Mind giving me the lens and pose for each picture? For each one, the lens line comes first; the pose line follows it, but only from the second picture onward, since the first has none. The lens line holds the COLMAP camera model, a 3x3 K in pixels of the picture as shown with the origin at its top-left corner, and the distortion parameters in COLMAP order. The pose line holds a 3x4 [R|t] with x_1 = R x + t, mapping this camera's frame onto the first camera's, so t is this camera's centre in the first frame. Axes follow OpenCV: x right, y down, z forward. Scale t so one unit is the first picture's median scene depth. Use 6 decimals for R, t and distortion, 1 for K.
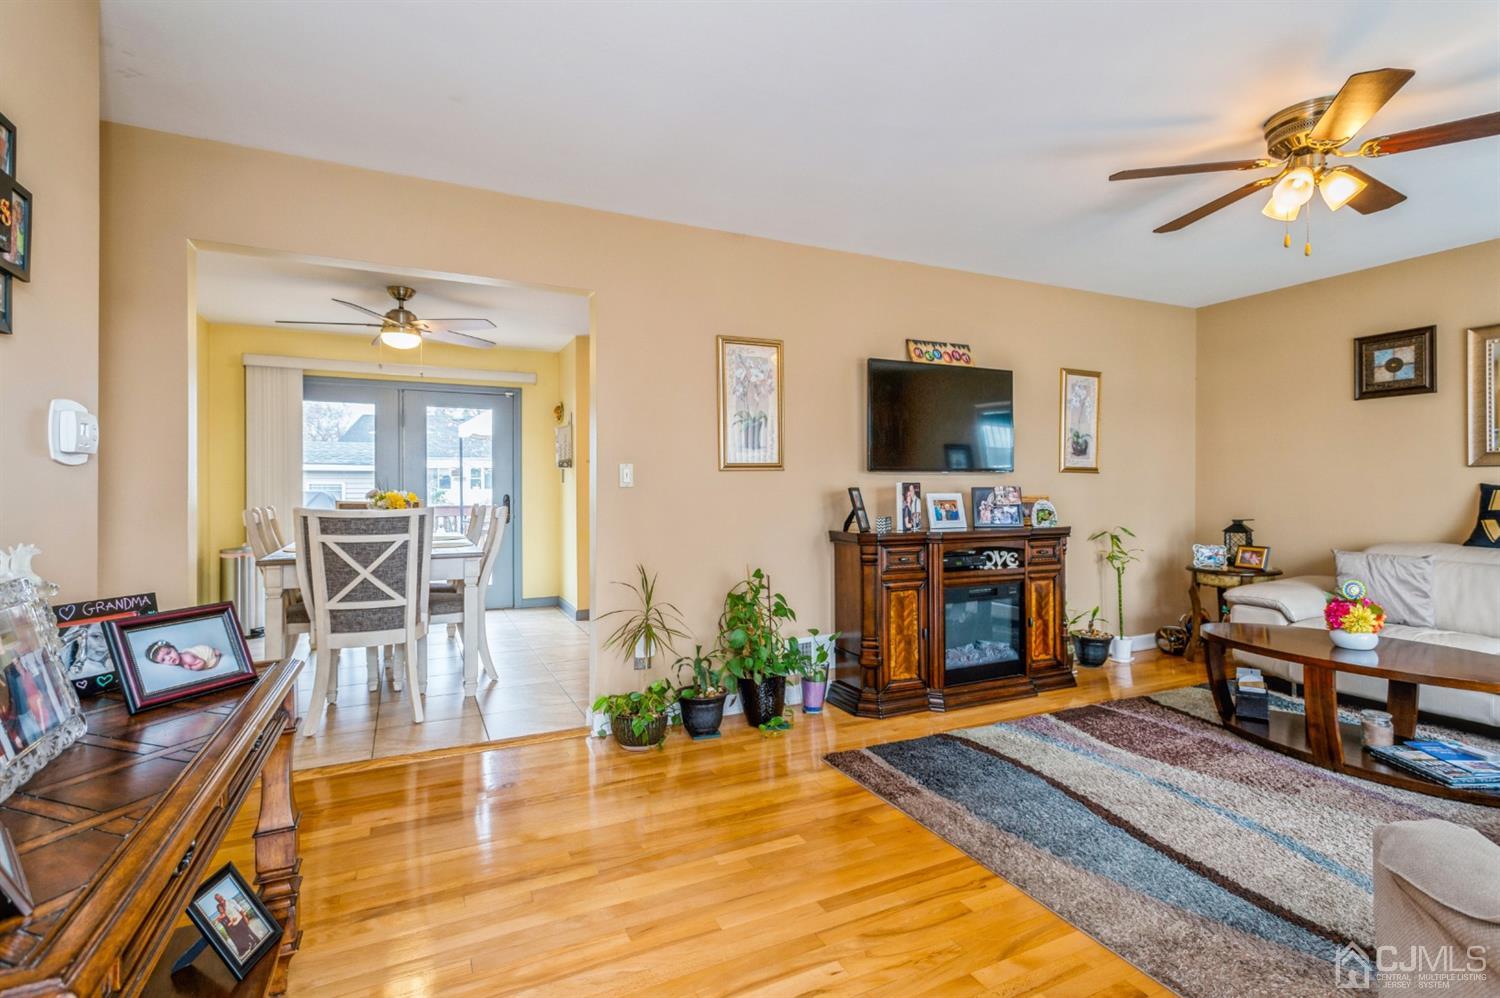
lens RADIAL K [[704.3, 0, 745.9], [0, 704.3, 487.4], [0, 0, 1]] dist [0.018272, -0.008270]
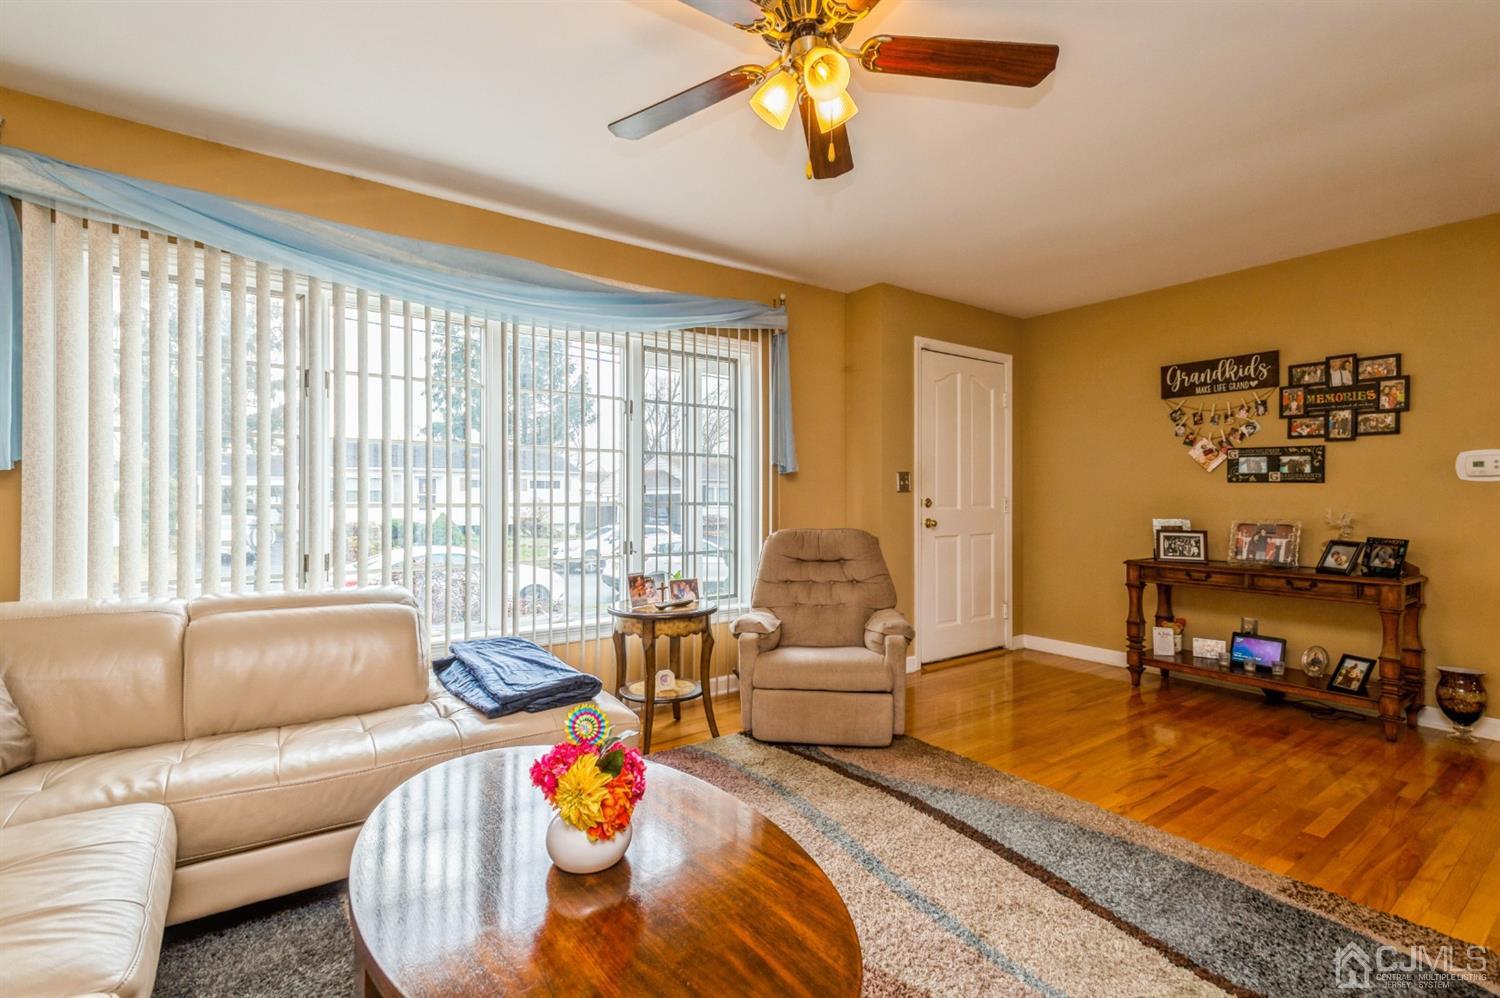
lens RADIAL K [[704.3, 0, 751.5], [0, 704.3, 495.9], [0, 0, 1]] dist [0.018272, -0.008270]
pose [[-0.981961, -0.000764, -0.189083, 0.709725], [0.000153, 0.999988, -0.004834, 0.007240], [0.189085, -0.004776, -0.981949, 1.228502]]
